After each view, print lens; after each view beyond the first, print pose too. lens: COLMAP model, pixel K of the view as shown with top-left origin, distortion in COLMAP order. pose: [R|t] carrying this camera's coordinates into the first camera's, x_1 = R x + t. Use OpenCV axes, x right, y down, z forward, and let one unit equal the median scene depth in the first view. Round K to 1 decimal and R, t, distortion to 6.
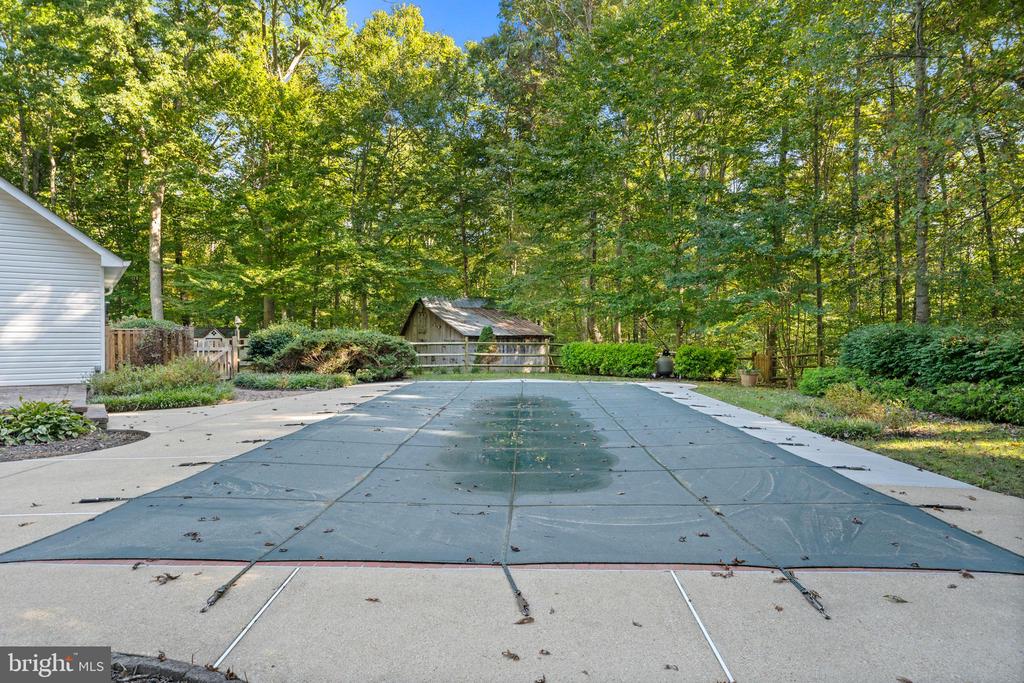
lens RADIAL K [[685.0, 0, 511.6], [0, 685.0, 333.7], [0, 0, 1]] dist [-0.040127, 0.001205]
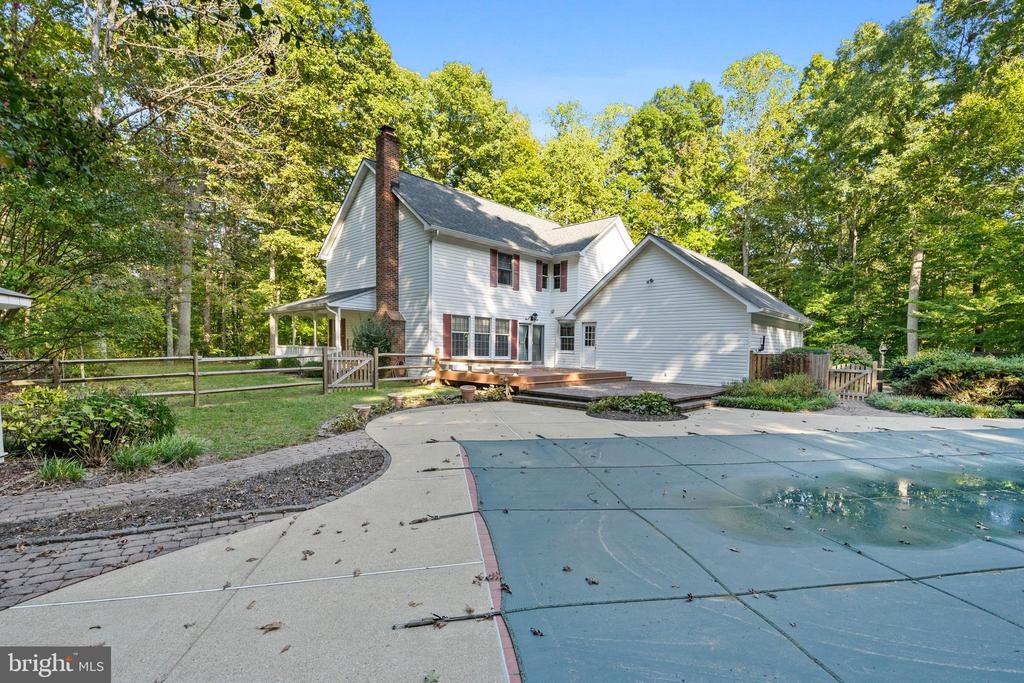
lens RADIAL K [[482.0, 0, 530.8], [0, 482.0, 363.0], [0, 0, 1]] dist [-0.005886, 0.001248]
pose [[0.144143, 0.035396, -0.988924, 0.322162], [-0.017350, 0.999297, 0.033238, -0.010857], [0.989405, 0.012366, 0.144656, 0.280768]]
